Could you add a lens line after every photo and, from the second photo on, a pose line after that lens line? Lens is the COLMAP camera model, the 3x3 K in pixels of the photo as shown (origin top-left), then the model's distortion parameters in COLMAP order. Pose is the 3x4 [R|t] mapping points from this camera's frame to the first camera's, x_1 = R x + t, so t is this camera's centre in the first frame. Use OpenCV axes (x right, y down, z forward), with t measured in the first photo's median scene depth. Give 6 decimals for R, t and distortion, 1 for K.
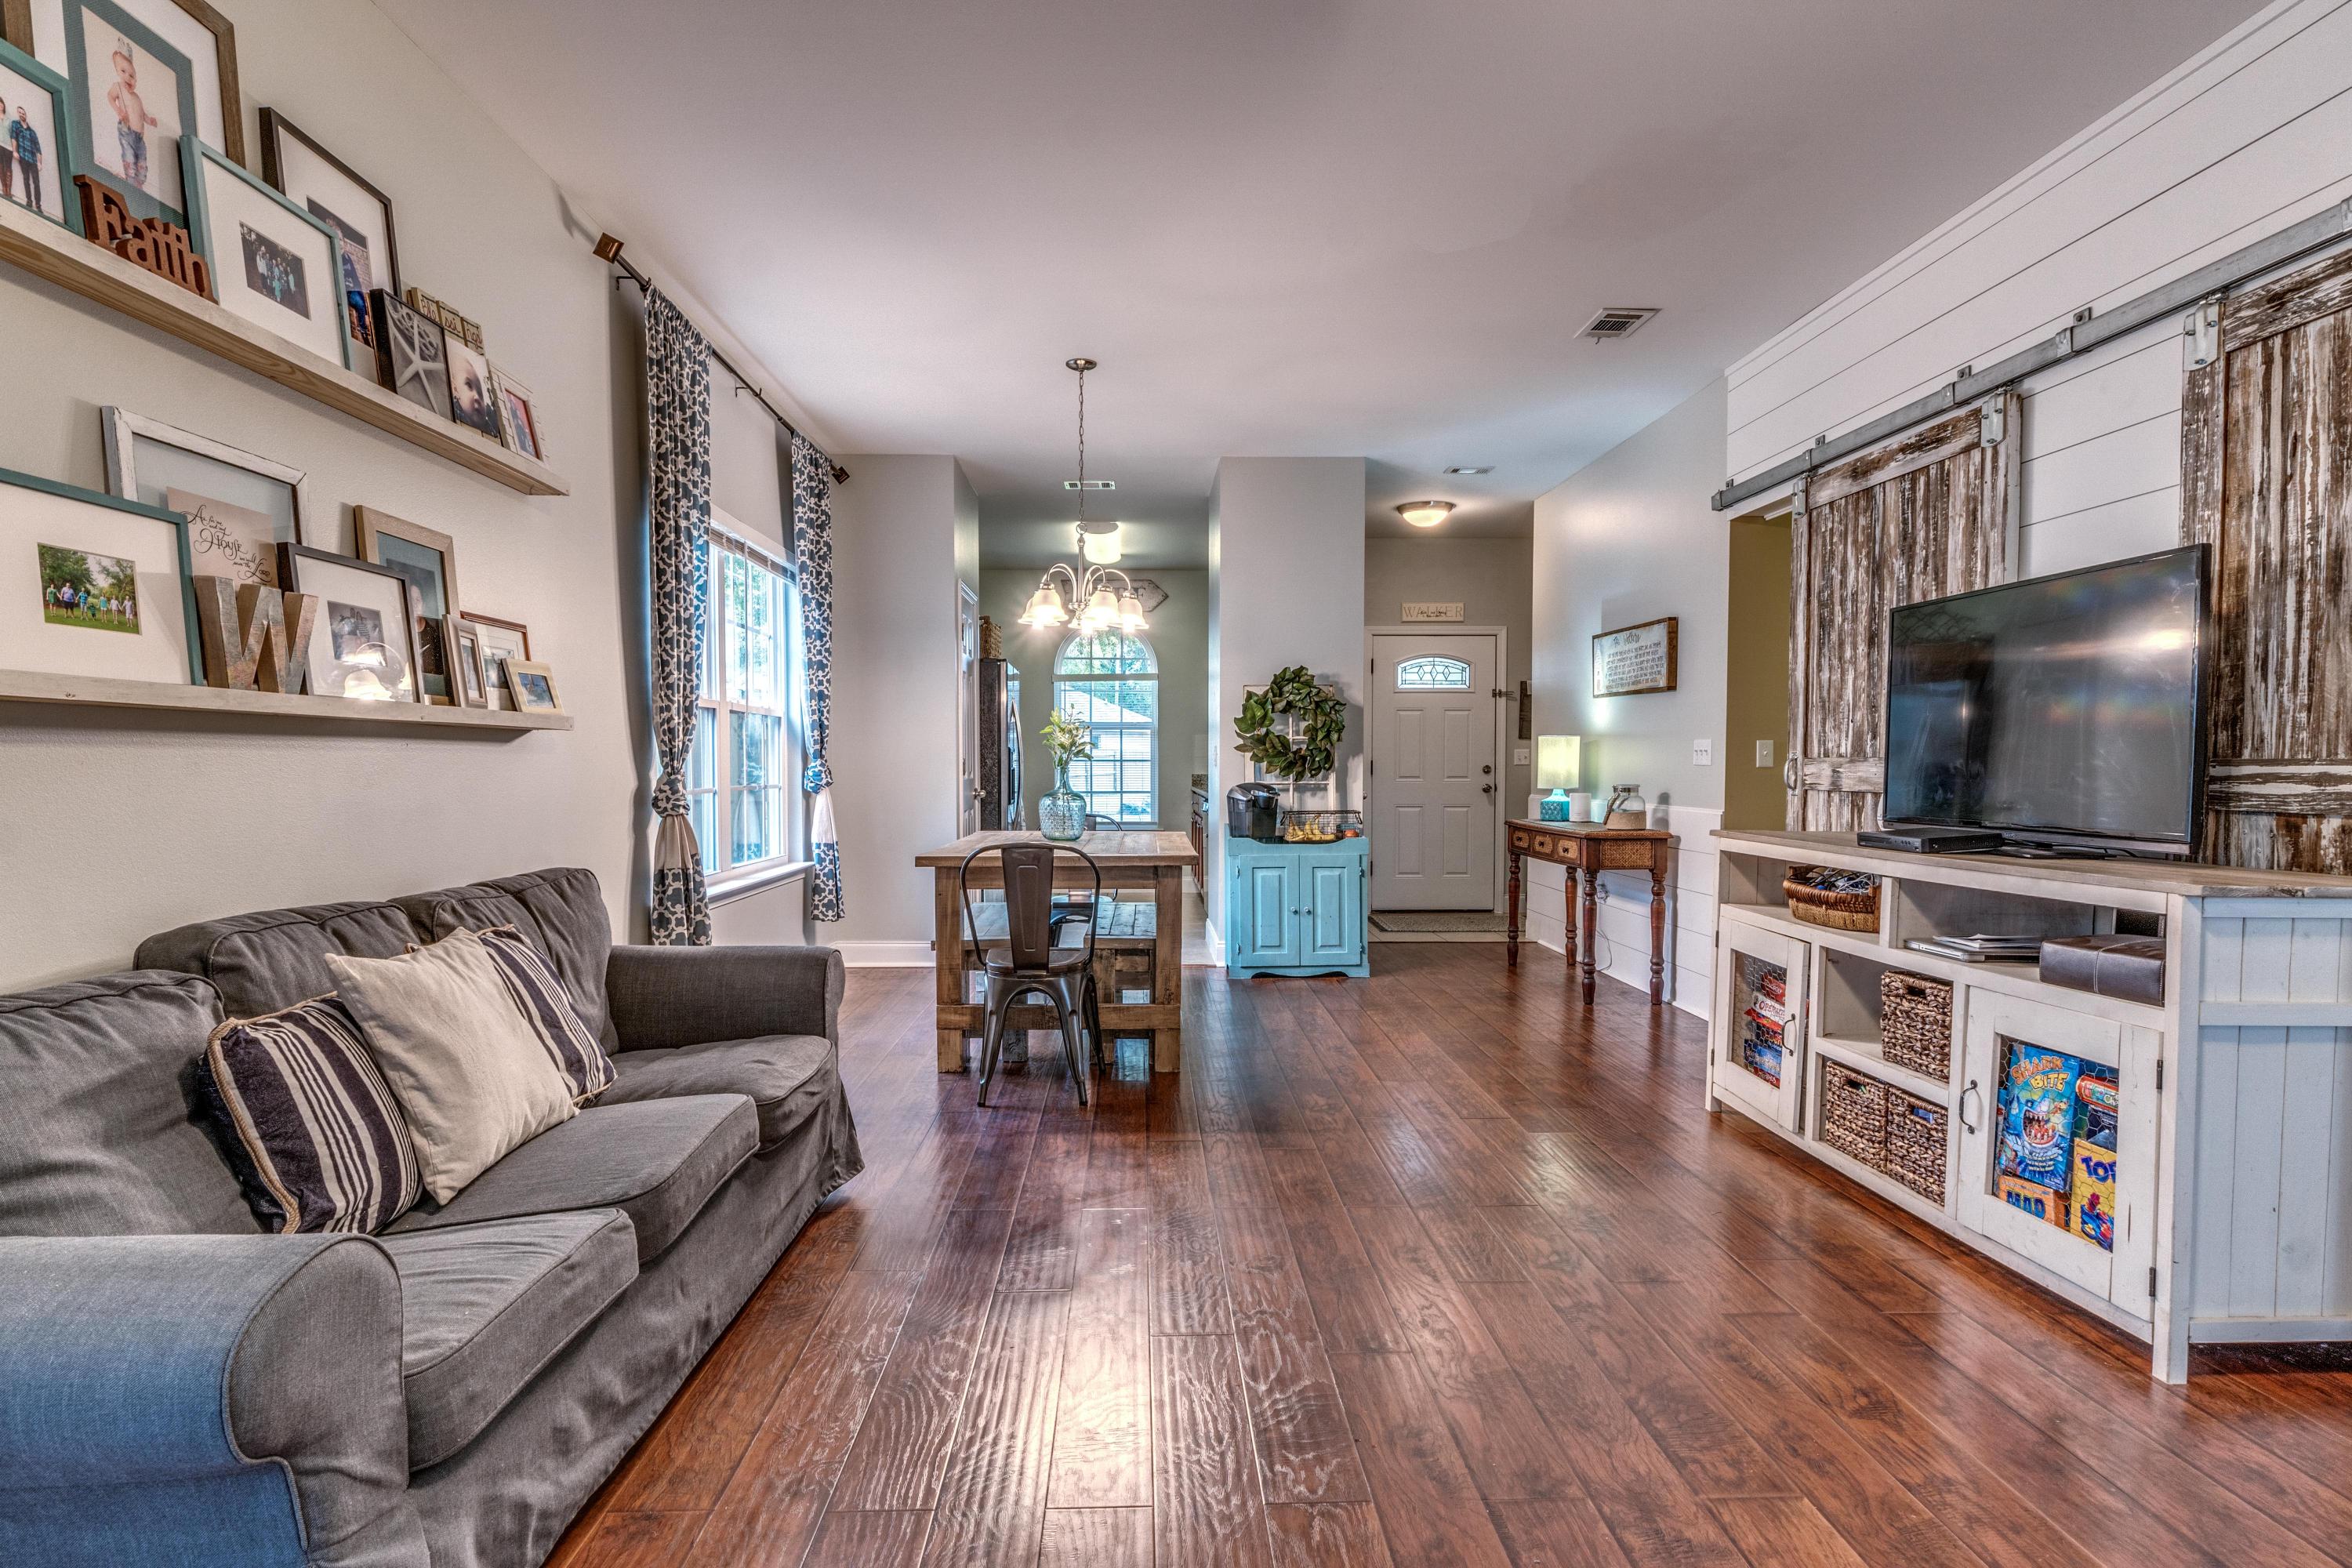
lens RADIAL K [[1227.8, 0, 1167.3], [0, 1227.8, 807.6], [0, 0, 1]] dist [-0.001634, -0.002780]
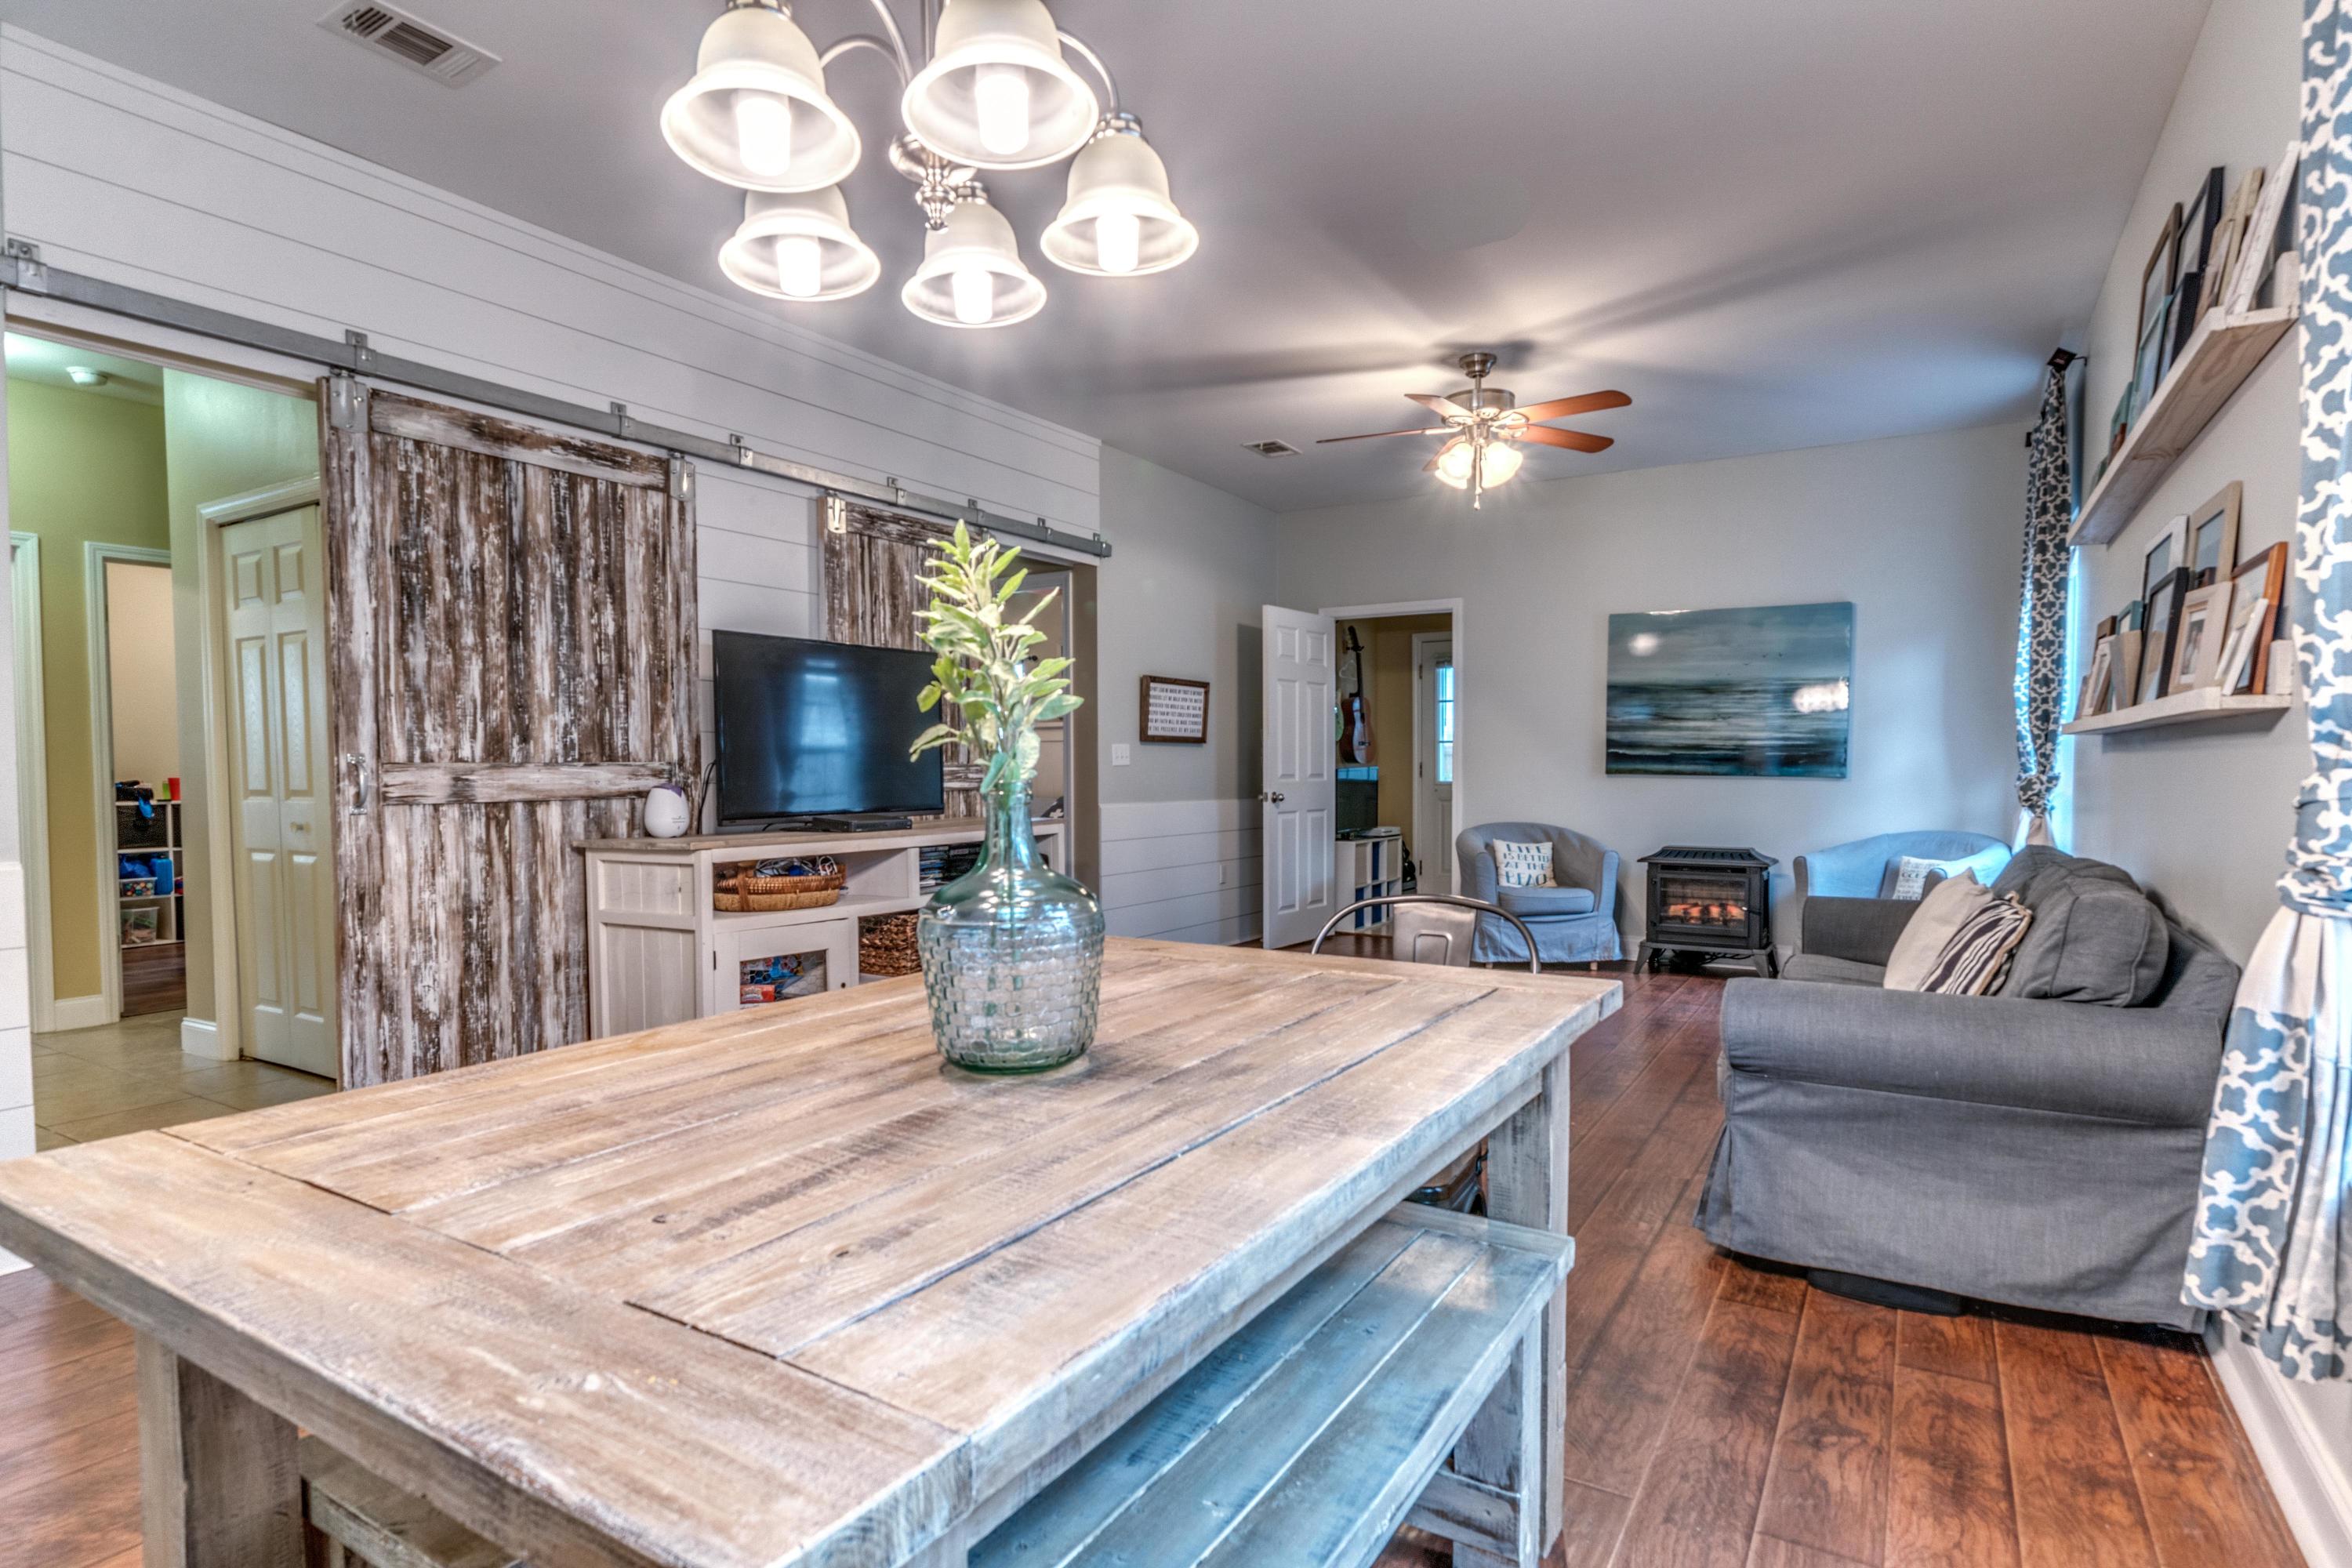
lens RADIAL K [[1227.8, 0, 1179.8], [0, 1227.8, 812.6], [0, 0, 1]] dist [-0.001634, -0.002780]
pose [[-0.841490, -0.016839, 0.540010, -0.313490], [0.024411, 0.997308, 0.069138, -0.053371], [-0.539721, 0.071361, -0.838814, 1.457329]]
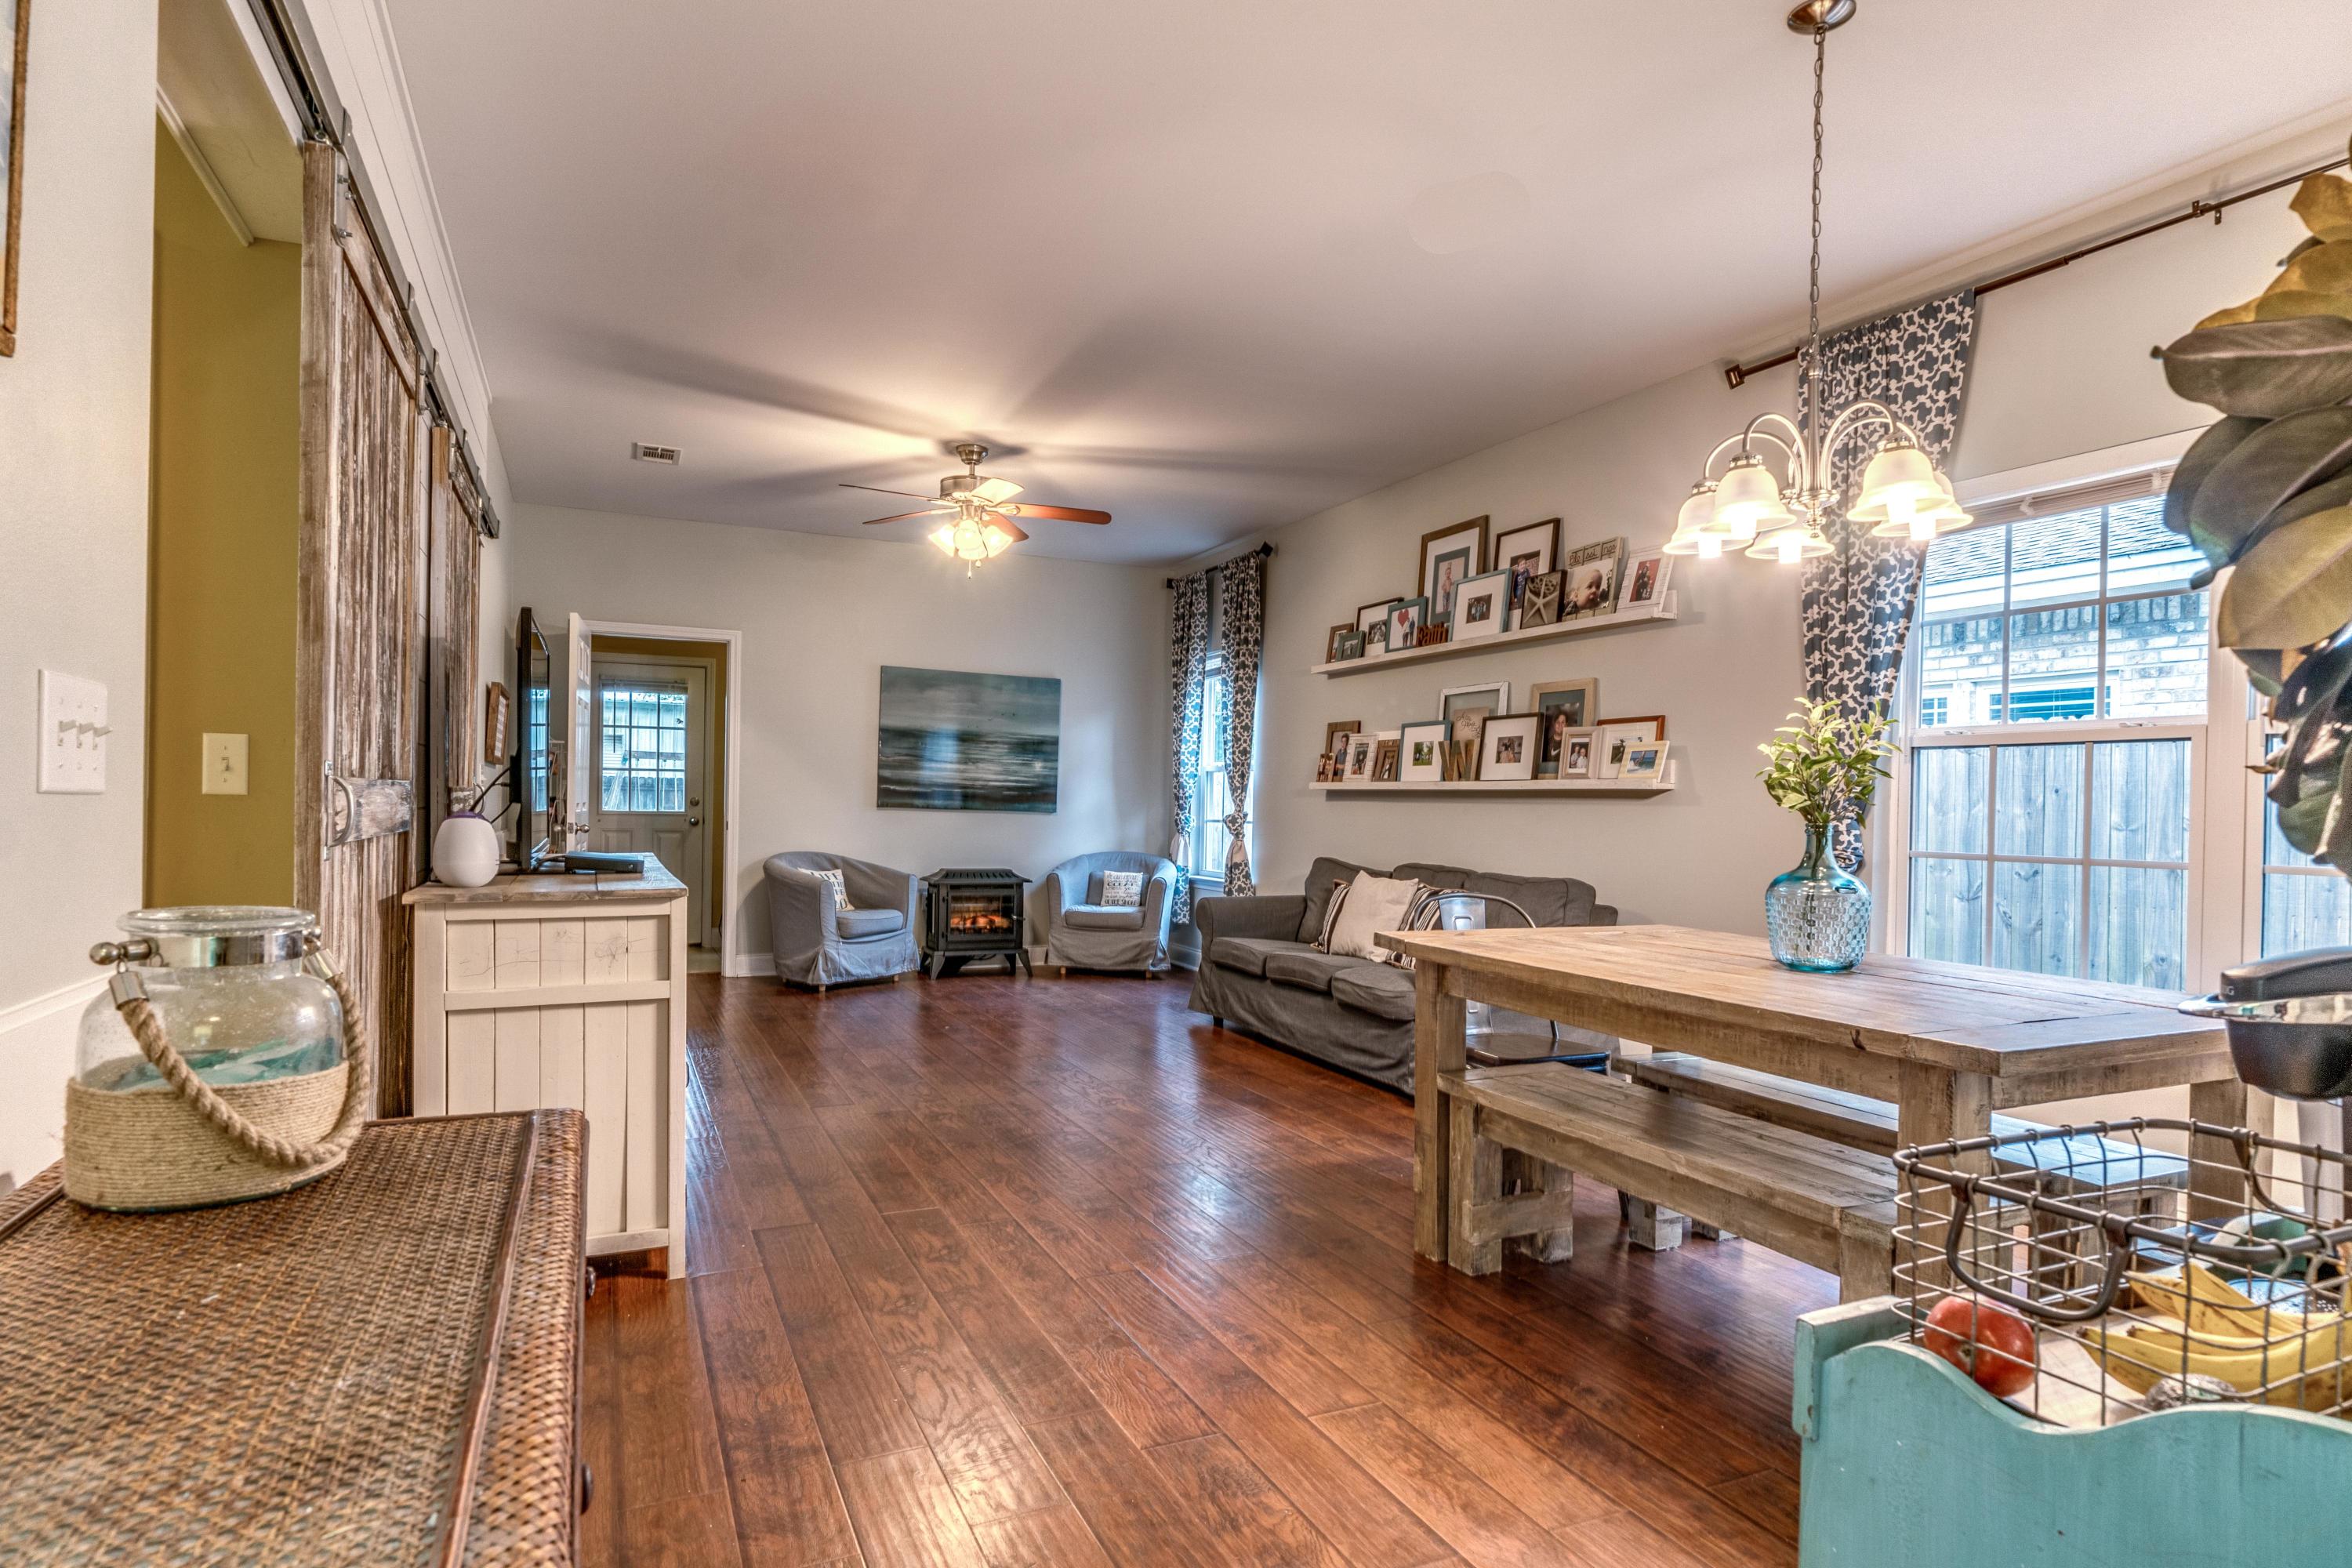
lens RADIAL K [[1227.8, 0, 1153.2], [0, 1227.8, 802.0], [0, 0, 1]] dist [-0.001634, -0.002780]
pose [[-0.923558, -0.017515, -0.383059, 0.433521], [-0.033164, 0.998862, 0.034287, -0.062048], [0.382023, 0.044370, -0.923087, 1.635304]]
